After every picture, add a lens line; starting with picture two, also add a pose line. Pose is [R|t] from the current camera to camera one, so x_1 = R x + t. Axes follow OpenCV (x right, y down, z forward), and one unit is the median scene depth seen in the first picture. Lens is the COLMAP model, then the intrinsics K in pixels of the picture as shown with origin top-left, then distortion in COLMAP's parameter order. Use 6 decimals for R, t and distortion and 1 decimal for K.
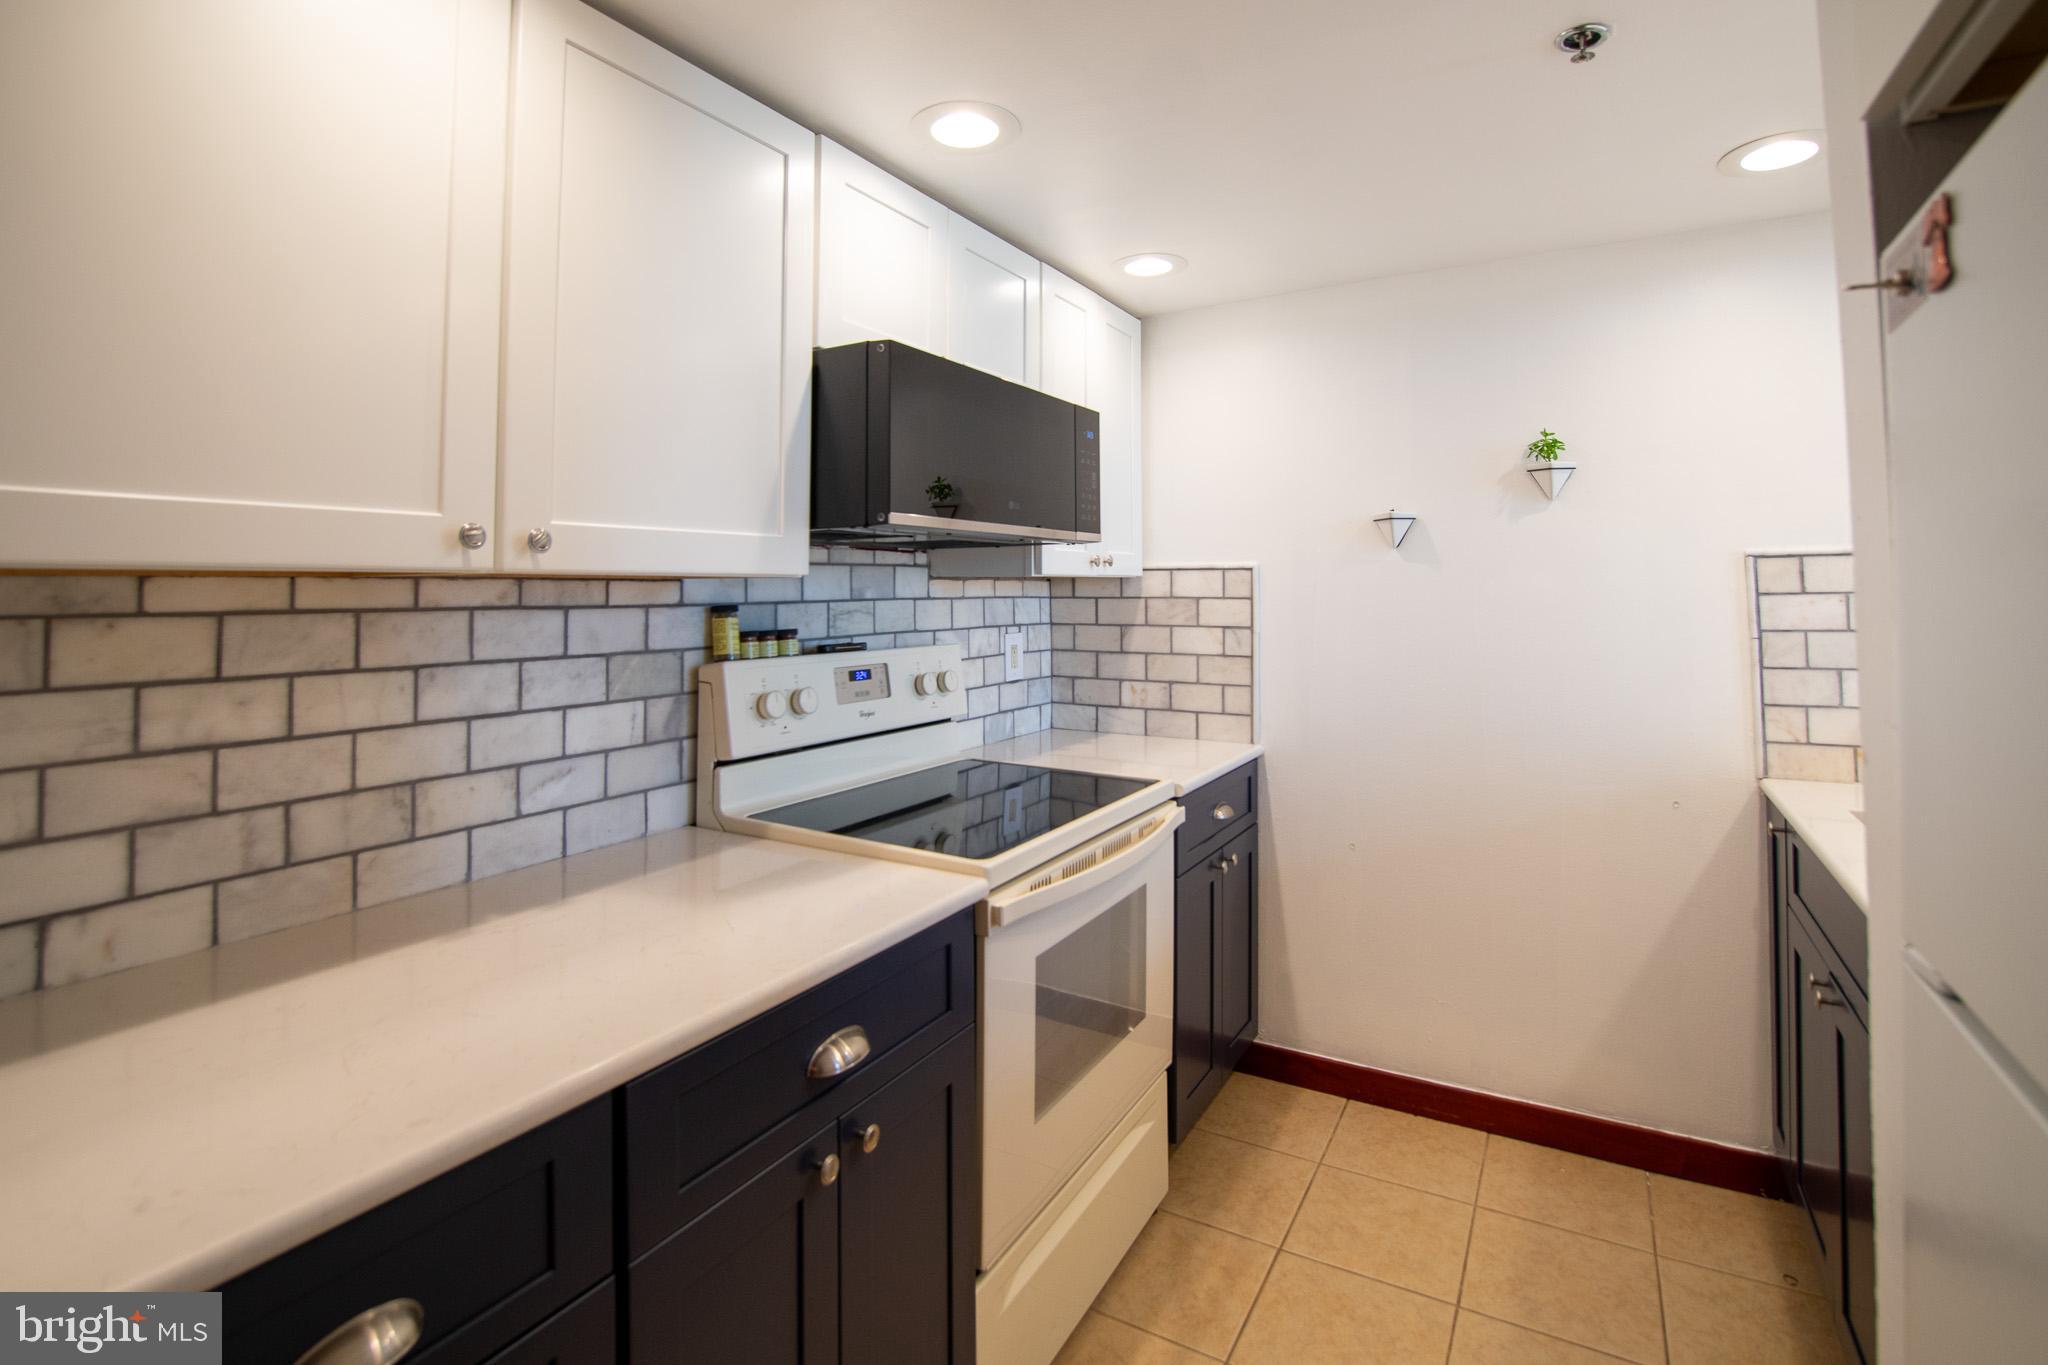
lens RADIAL K [[968.4, 0, 1024.4], [0, 968.4, 559.6], [0, 0, 1]] dist [-0.020903, 0.000816]
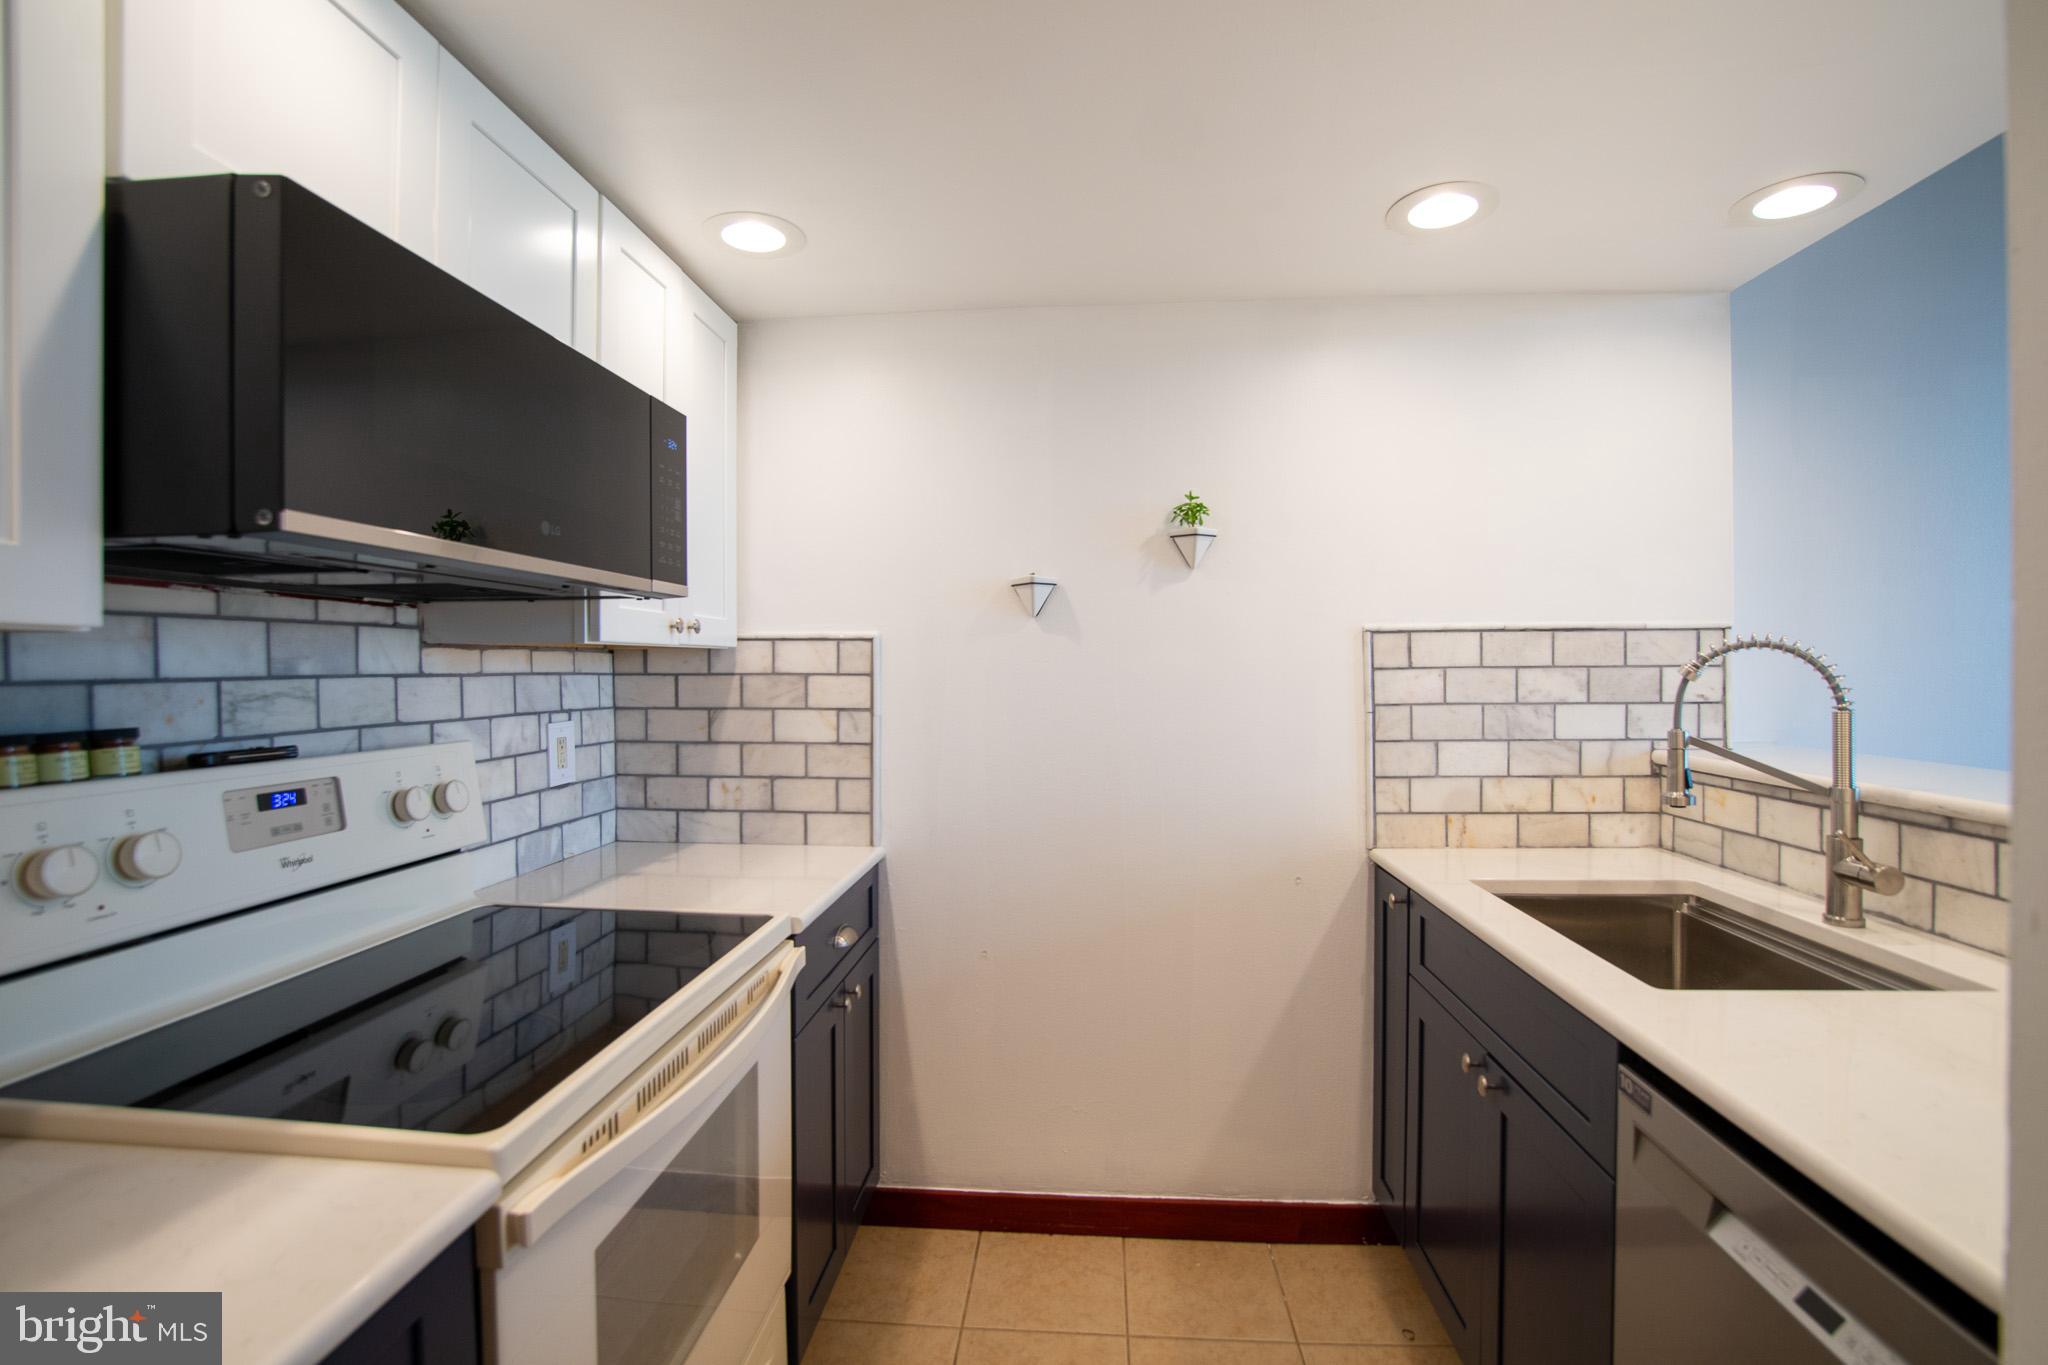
lens RADIAL K [[923.8, 0, 1022.2], [0, 923.8, 678.2], [0, 0, 1]] dist [-0.046419, 0.012300]
pose [[0.902495, -0.003778, 0.430685, 0.009114], [-0.013900, 0.999185, 0.037894, 0.013867], [-0.430477, -0.040185, 0.901707, 0.278141]]
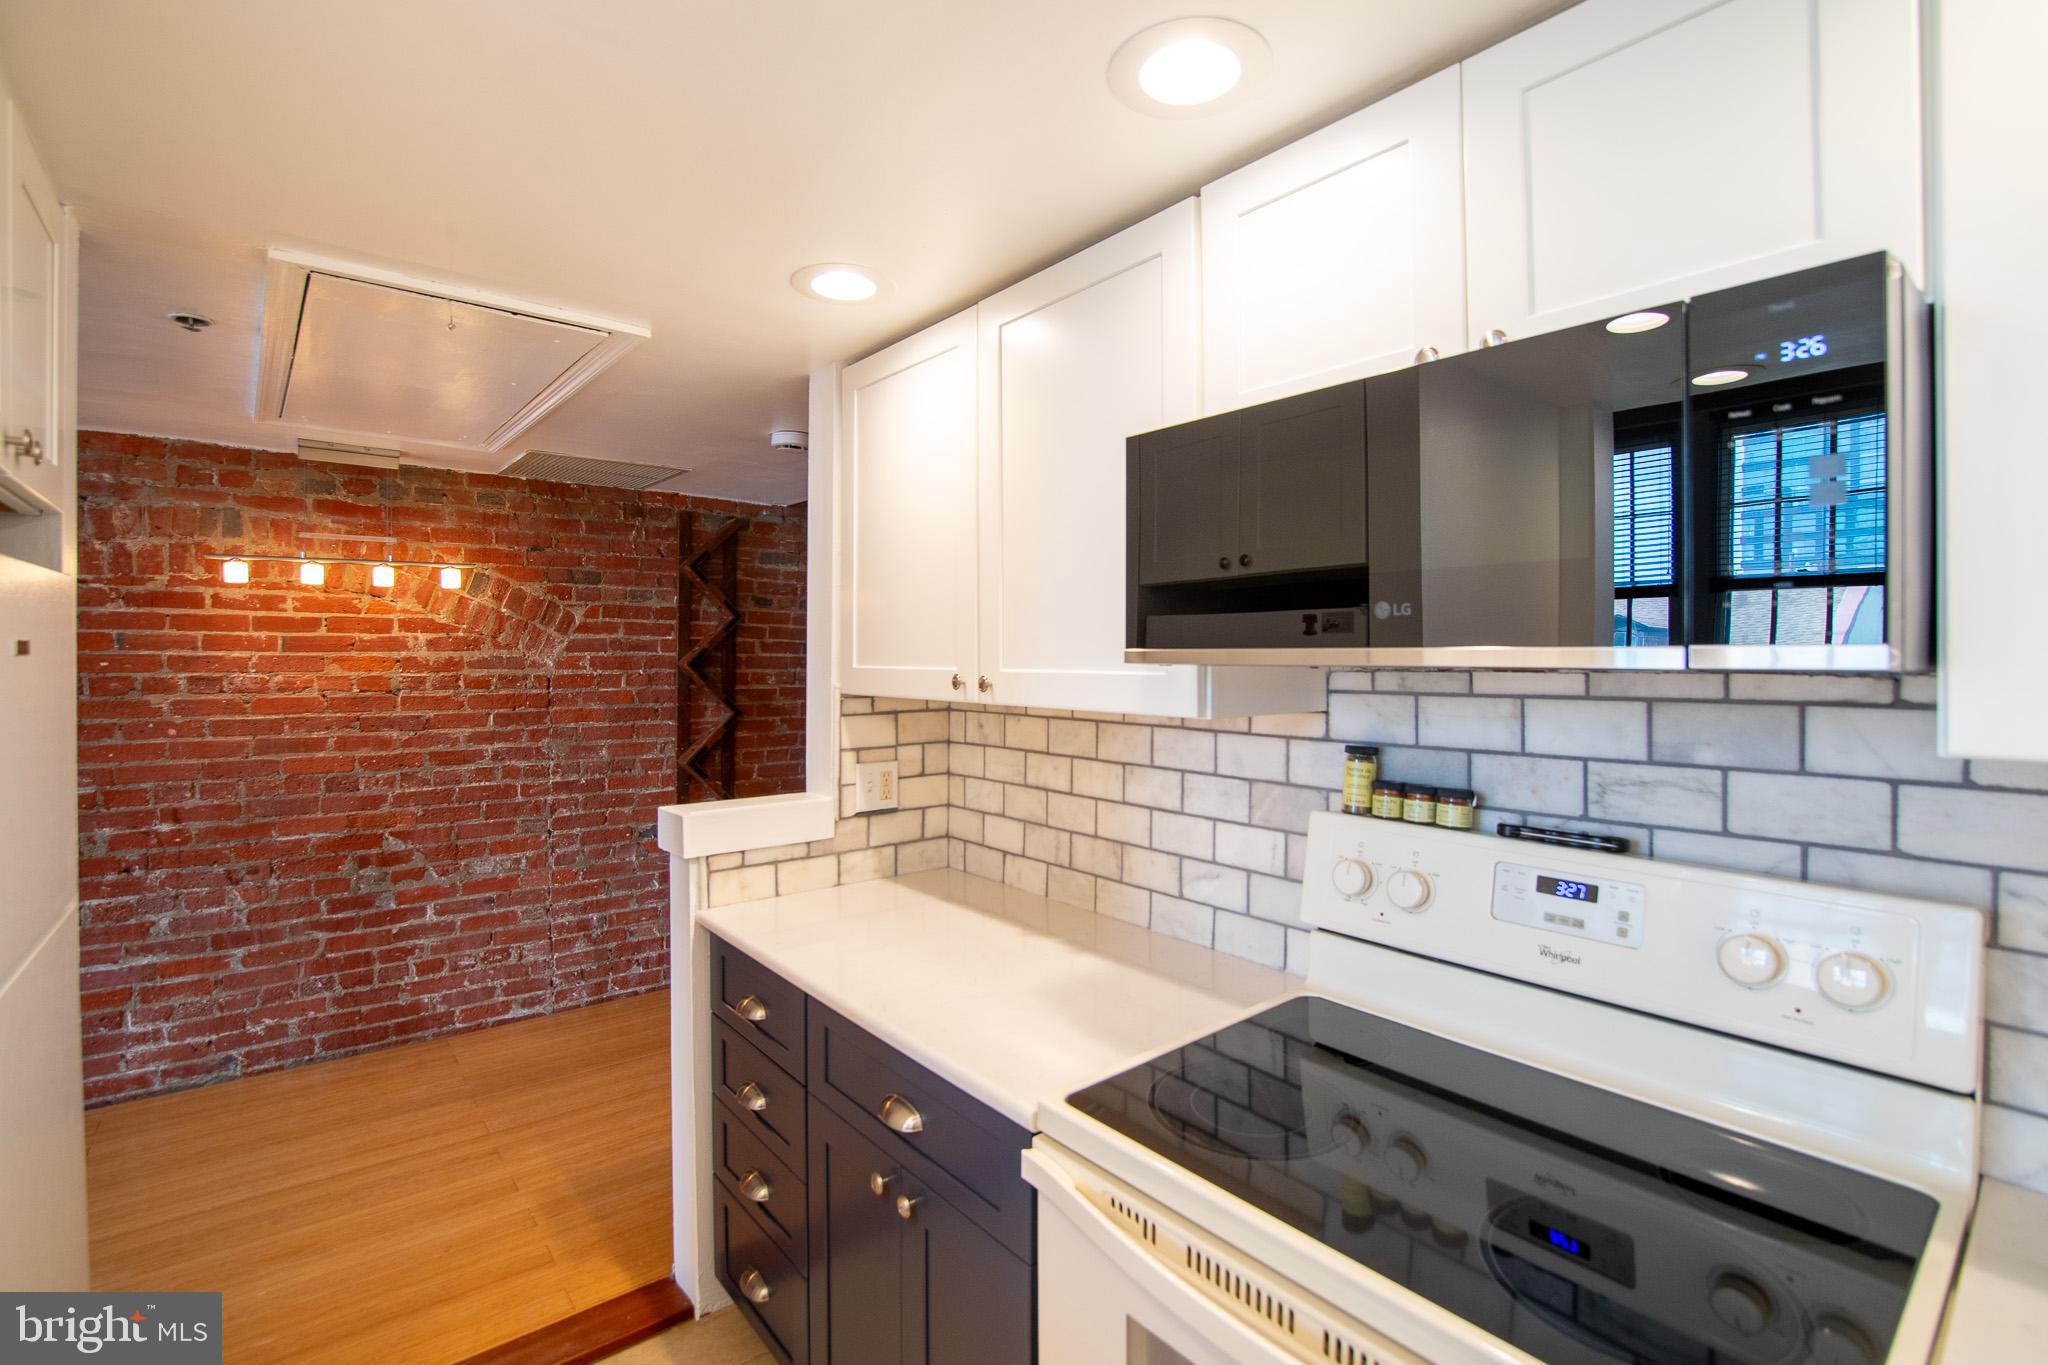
lens RADIAL K [[949.7, 0, 992.6], [0, 949.7, 671.3], [0, 0, 1]] dist [-0.028475, 0.008753]
pose [[-0.374303, 0.022257, -0.927039, 0.481707], [0.031510, 0.999440, 0.011273, -0.030444], [0.926771, -0.024992, -0.374795, 0.874642]]
